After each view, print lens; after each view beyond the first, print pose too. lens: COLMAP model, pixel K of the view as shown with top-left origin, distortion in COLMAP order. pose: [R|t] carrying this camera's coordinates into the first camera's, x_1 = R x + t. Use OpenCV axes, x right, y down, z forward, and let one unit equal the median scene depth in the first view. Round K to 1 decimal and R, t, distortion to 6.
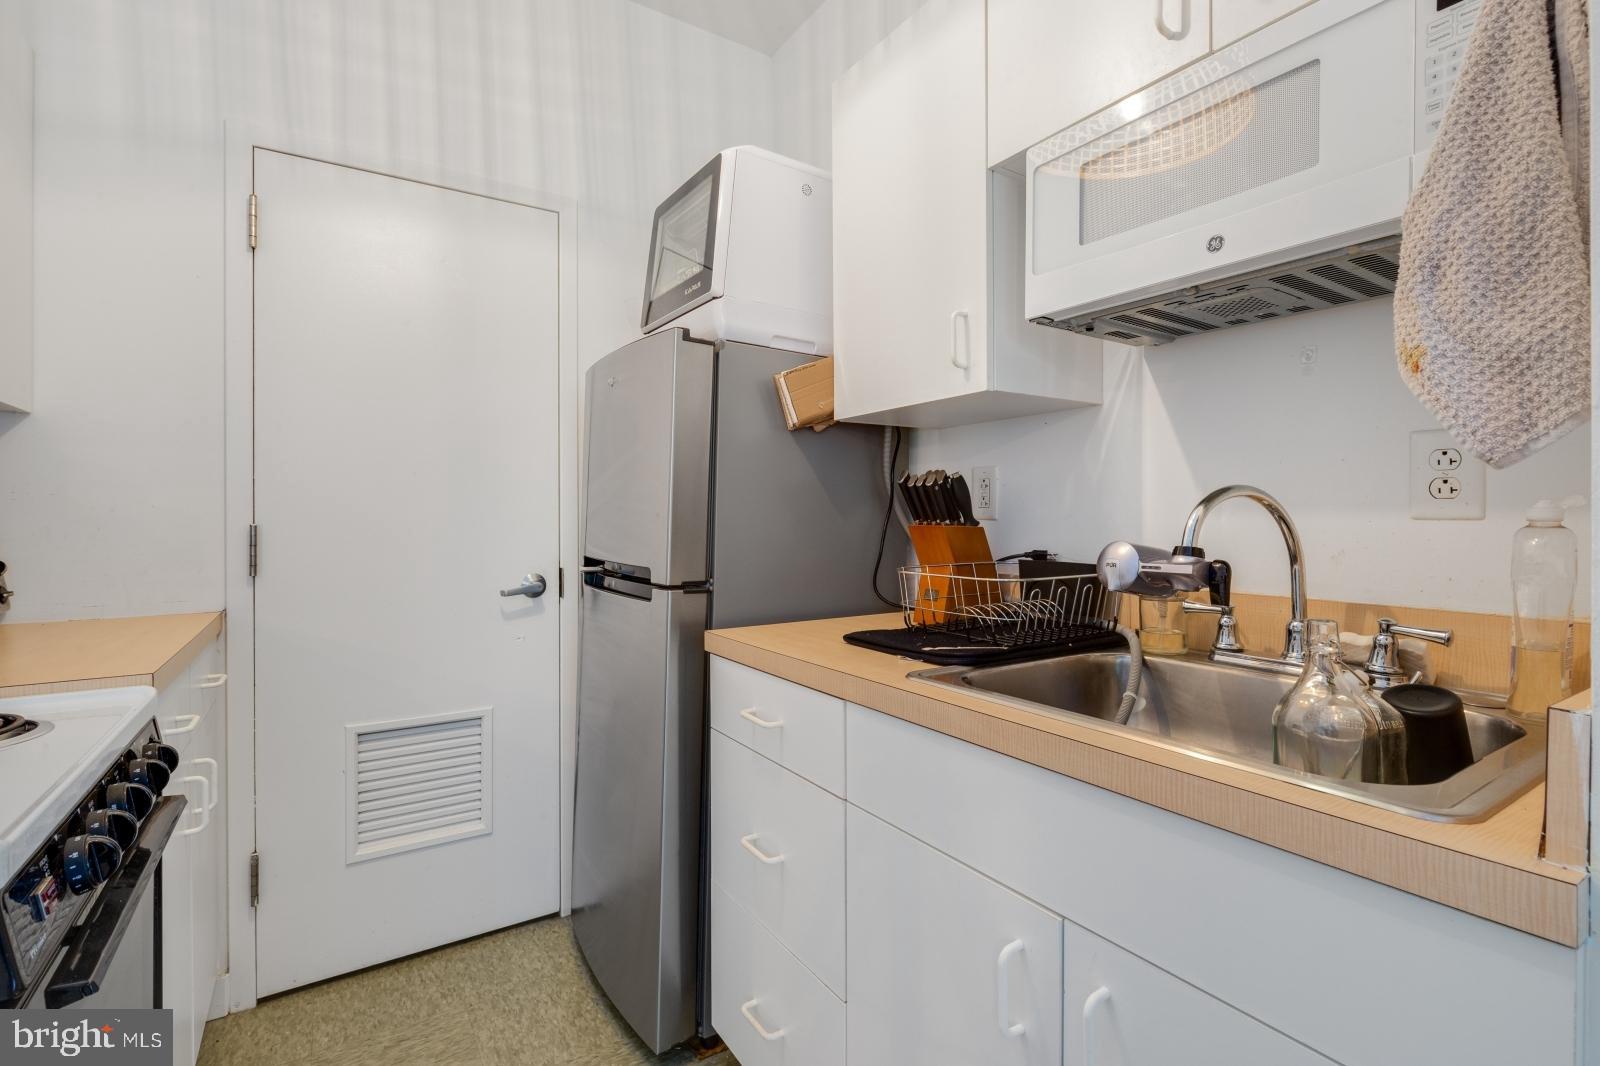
lens RADIAL K [[724.3, 0, 780.0], [0, 724.3, 520.0], [0, 0, 1]] dist [0.006388, -0.003319]
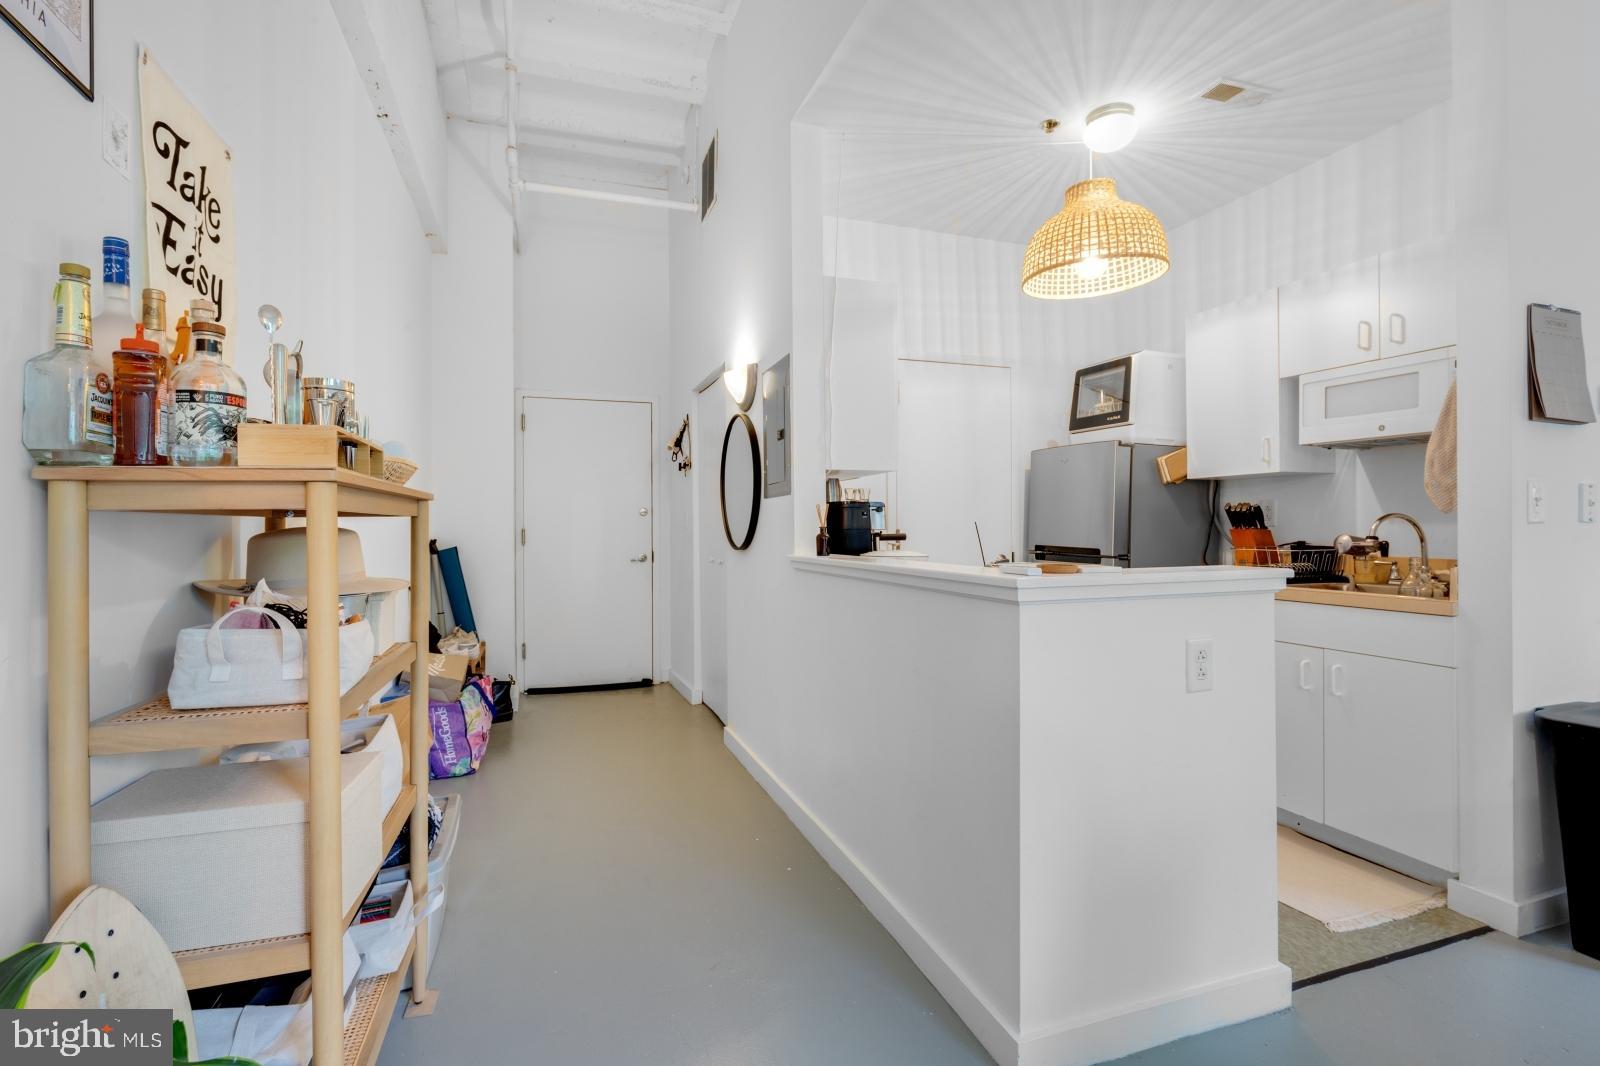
lens RADIAL K [[724.3, 0, 790.0], [0, 724.3, 525.2], [0, 0, 1]] dist [0.006388, -0.003319]
pose [[0.975819, -0.003628, -0.218552, -0.583993], [0.003172, 0.999992, -0.002439, -0.002658], [0.218559, 0.001687, 0.975822, -1.281861]]
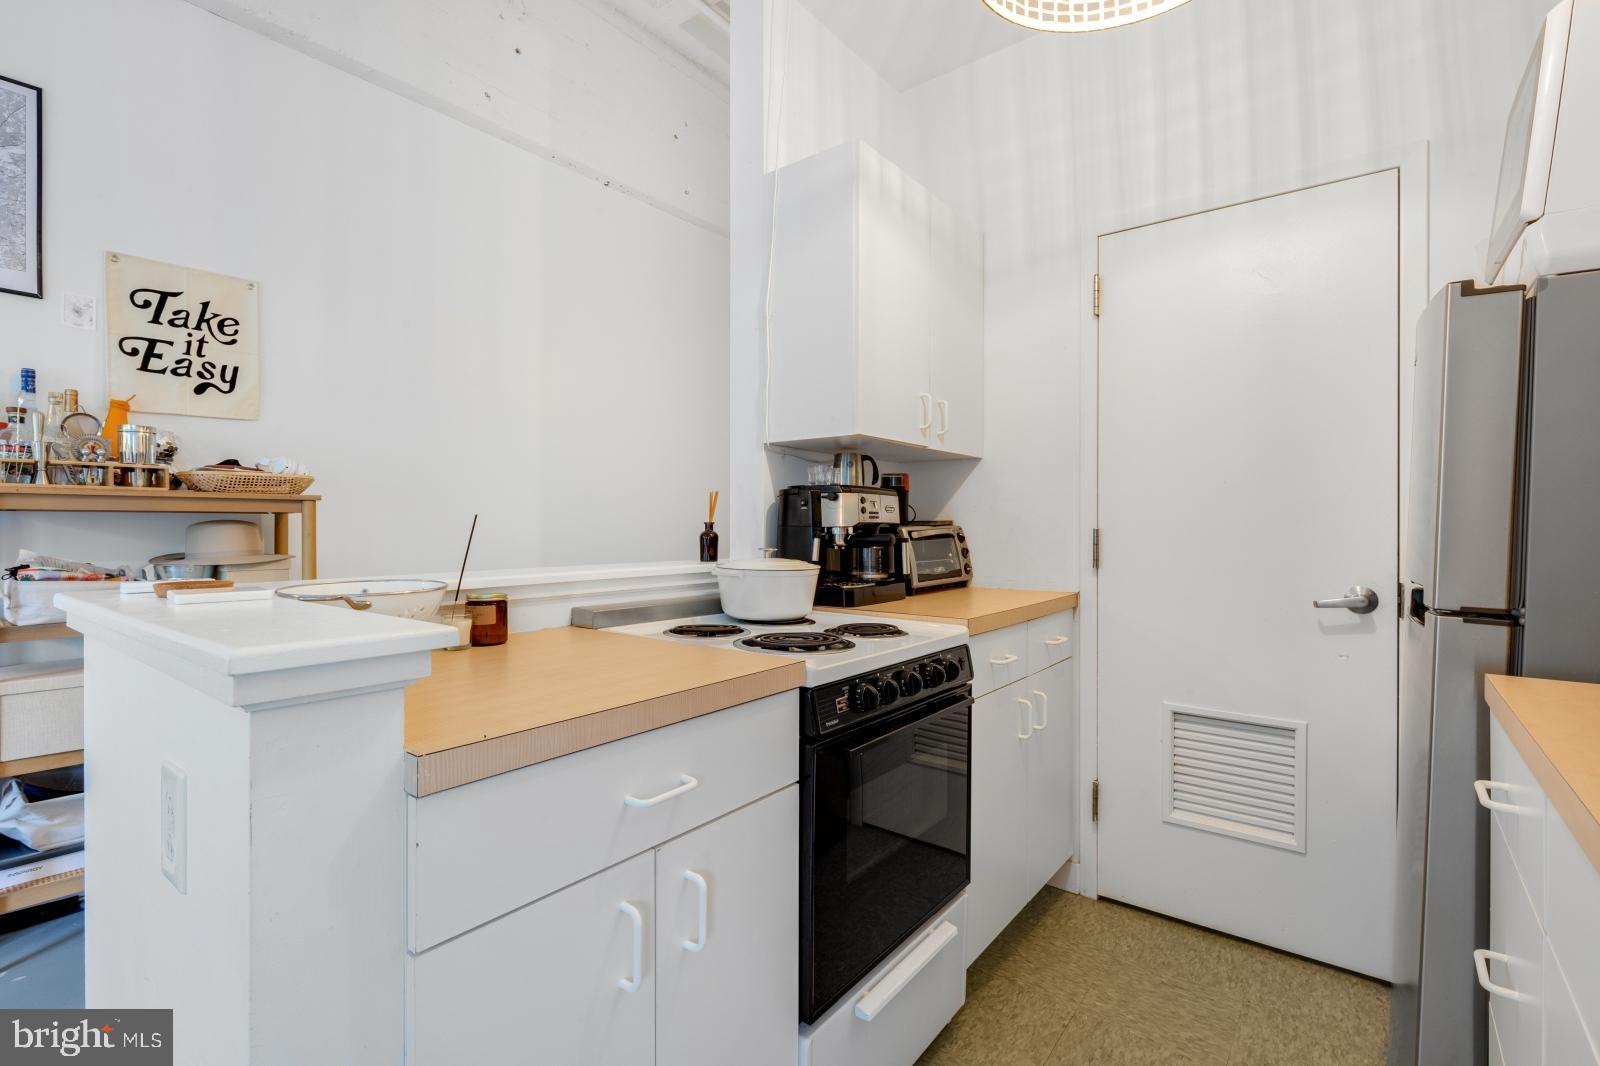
lens RADIAL K [[724.3, 0, 804.2], [0, 724.3, 523.9], [0, 0, 1]] dist [0.006388, -0.003319]
pose [[0.345668, 0.002902, -0.938352, 0.326994], [-0.002899, 0.999994, 0.002025, -0.003263], [0.938352, 0.002021, 0.345674, 0.062190]]
